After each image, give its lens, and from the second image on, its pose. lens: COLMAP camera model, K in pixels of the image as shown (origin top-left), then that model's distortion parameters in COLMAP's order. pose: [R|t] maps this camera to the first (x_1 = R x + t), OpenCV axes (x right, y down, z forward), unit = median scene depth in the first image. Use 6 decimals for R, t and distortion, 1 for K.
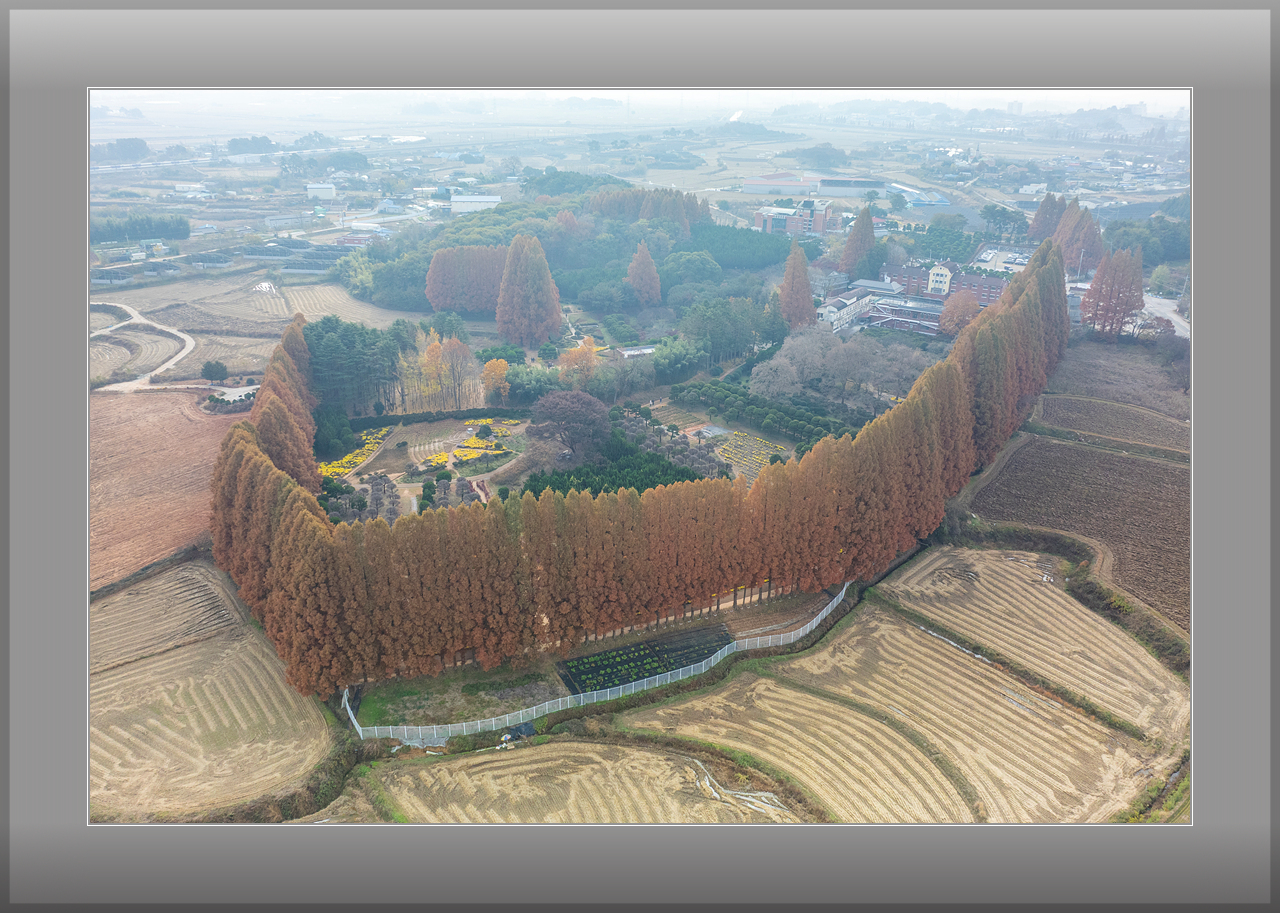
lens RADIAL K [[917.1, 0, 640.0], [0, 917.1, 456.5], [0, 0, 1]] dist [-0.012536, -0.005340]
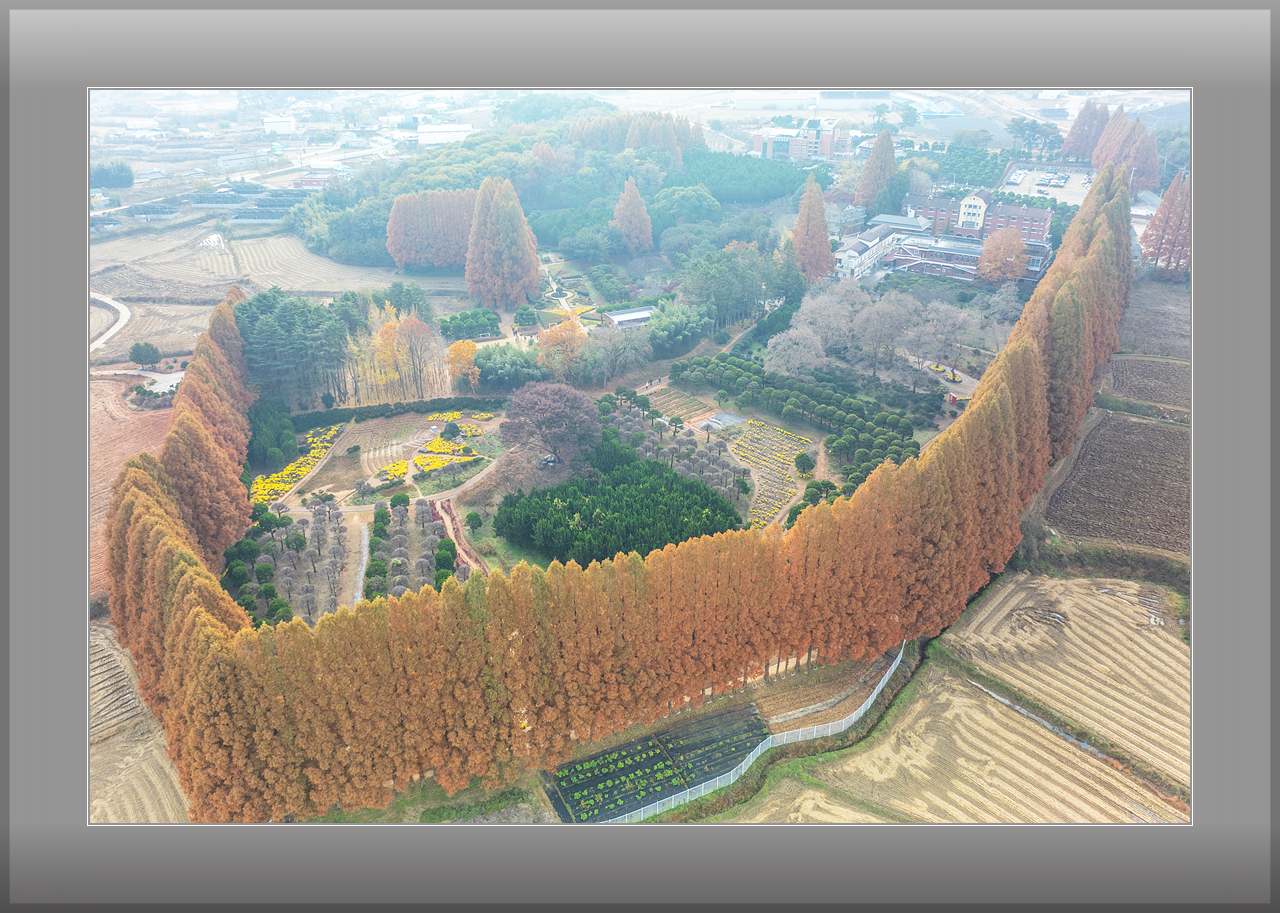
lens RADIAL K [[915.7, 0, 602.8], [0, 915.7, 458.3], [0, 0, 1]] dist [-0.026167, 0.024035]
pose [[0.999266, -0.024423, -0.029520, -0.008021], [0.026918, 0.995817, 0.087314, -0.085803], [0.027264, -0.088045, 0.995743, 0.203654]]
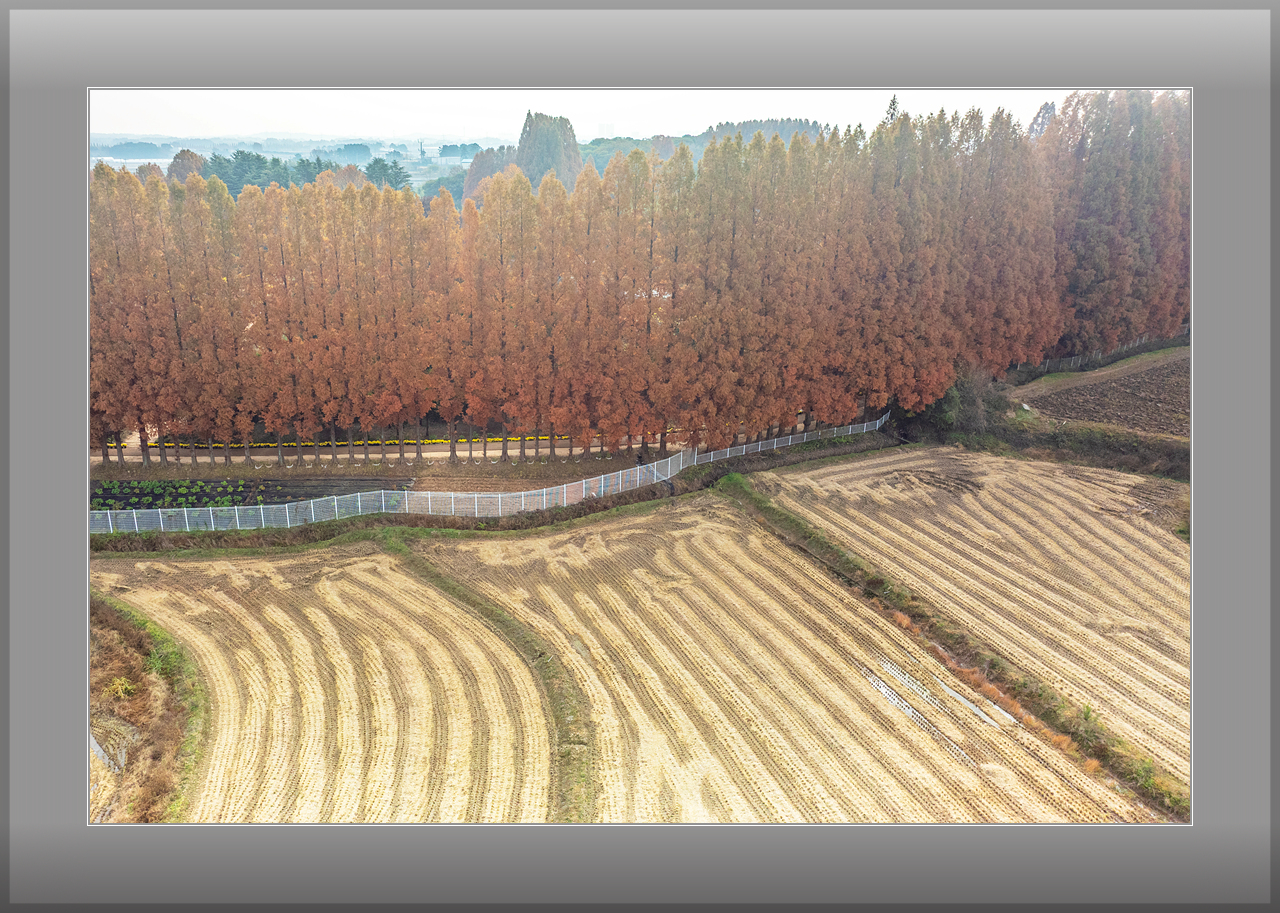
lens RADIAL K [[912.1, 0, 542.5], [0, 912.1, 454.8], [0, 0, 1]] dist [-0.011903, -0.001291]
pose [[0.930942, 0.106590, -0.349265, 0.307843], [-0.128873, 0.990808, -0.041125, 0.157616], [0.341671, 0.083296, 0.936121, 0.442881]]
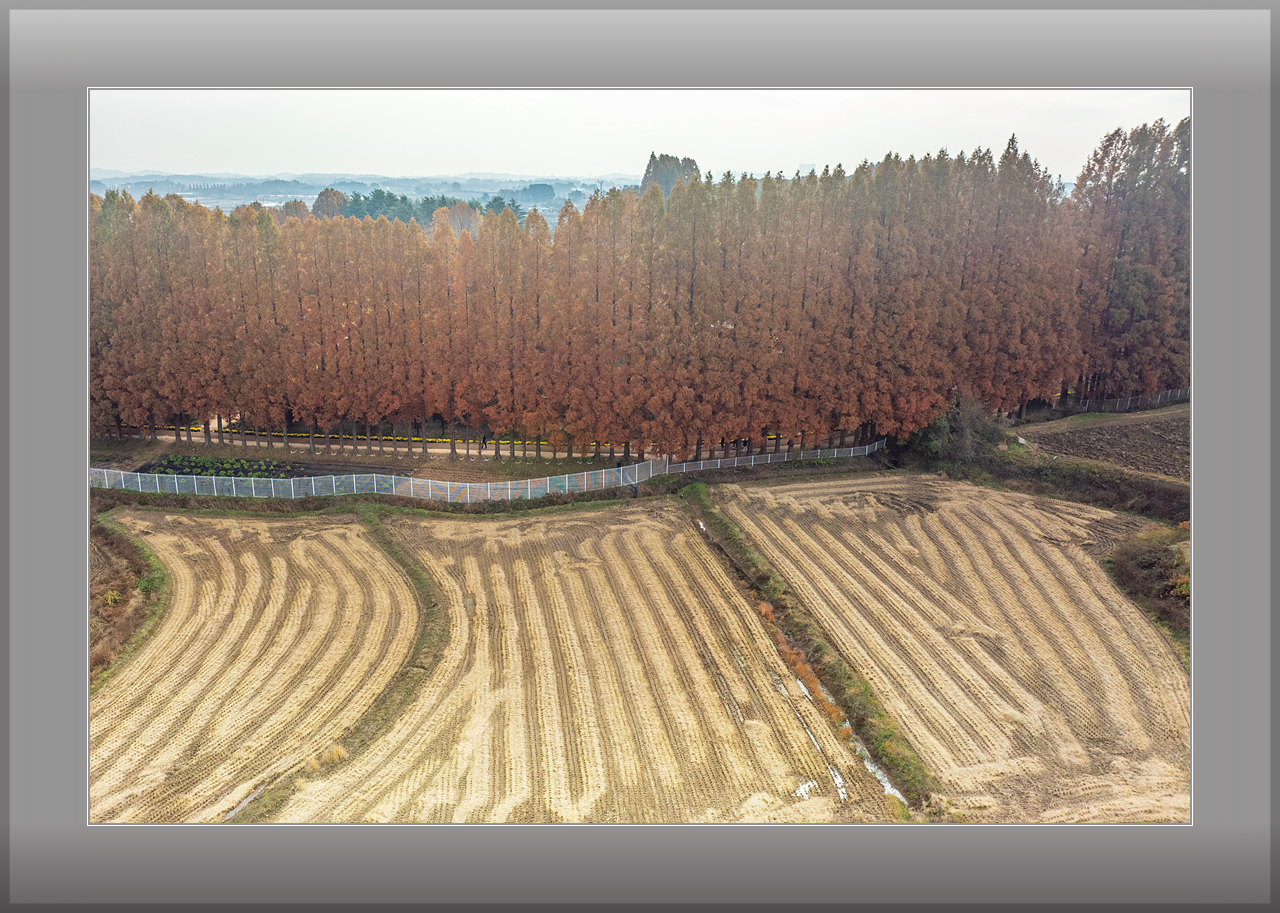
lens RADIAL K [[912.1, 0, 542.5], [0, 912.1, 454.8], [0, 0, 1]] dist [-0.011903, -0.001291]
pose [[0.835773, 0.144000, -0.529857, 0.435795], [-0.199032, 0.978820, -0.047929, 0.161544], [0.511733, 0.145516, 0.846732, 0.438457]]
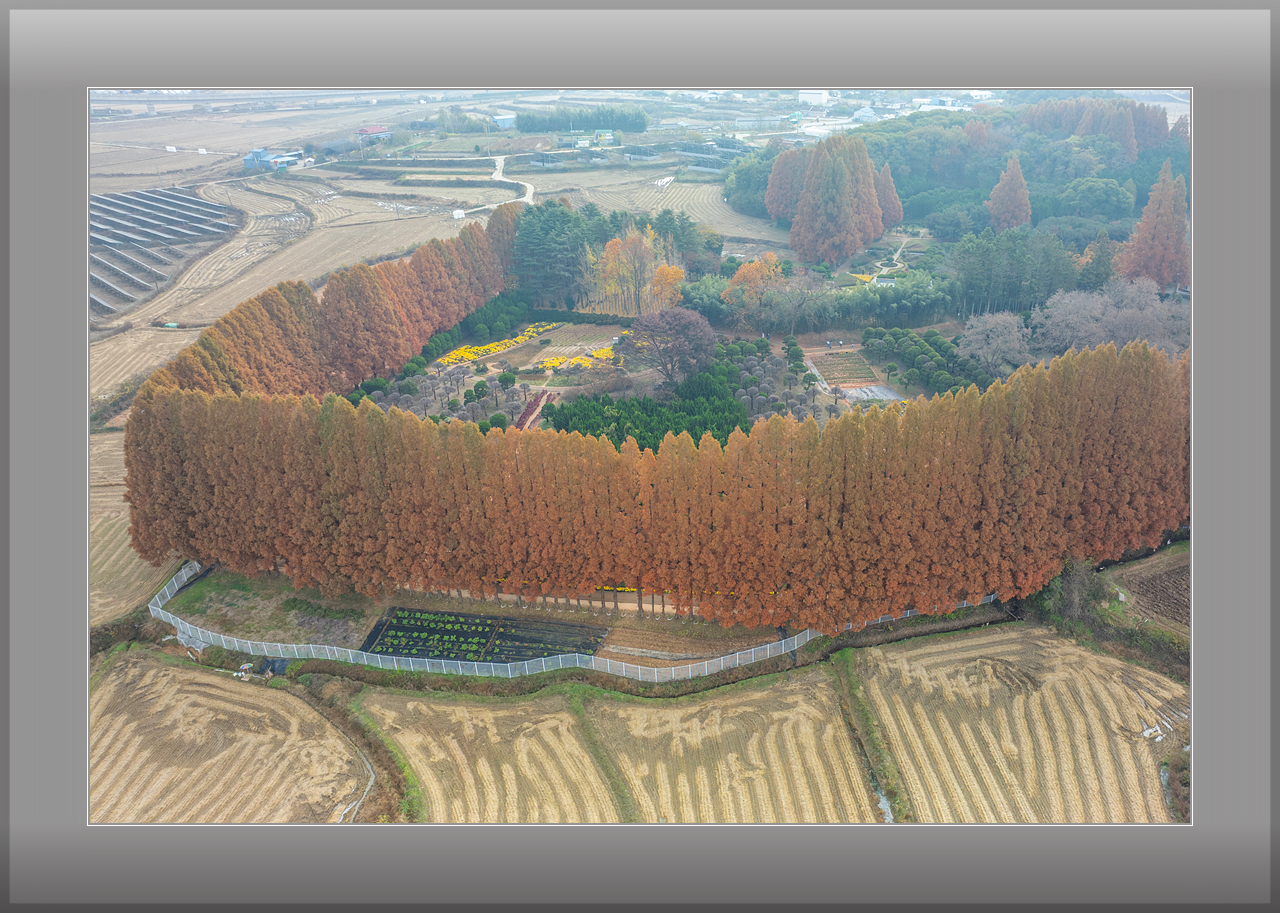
lens RADIAL K [[913.2, 0, 725.7], [0, 913.2, 455.3], [0, 0, 1]] dist [-0.014738, -0.002747]
pose [[0.844896, 0.224438, -0.485570, 0.439602], [-0.188617, 0.974419, 0.122197, -0.057851], [0.500574, -0.011657, 0.865615, 0.345926]]
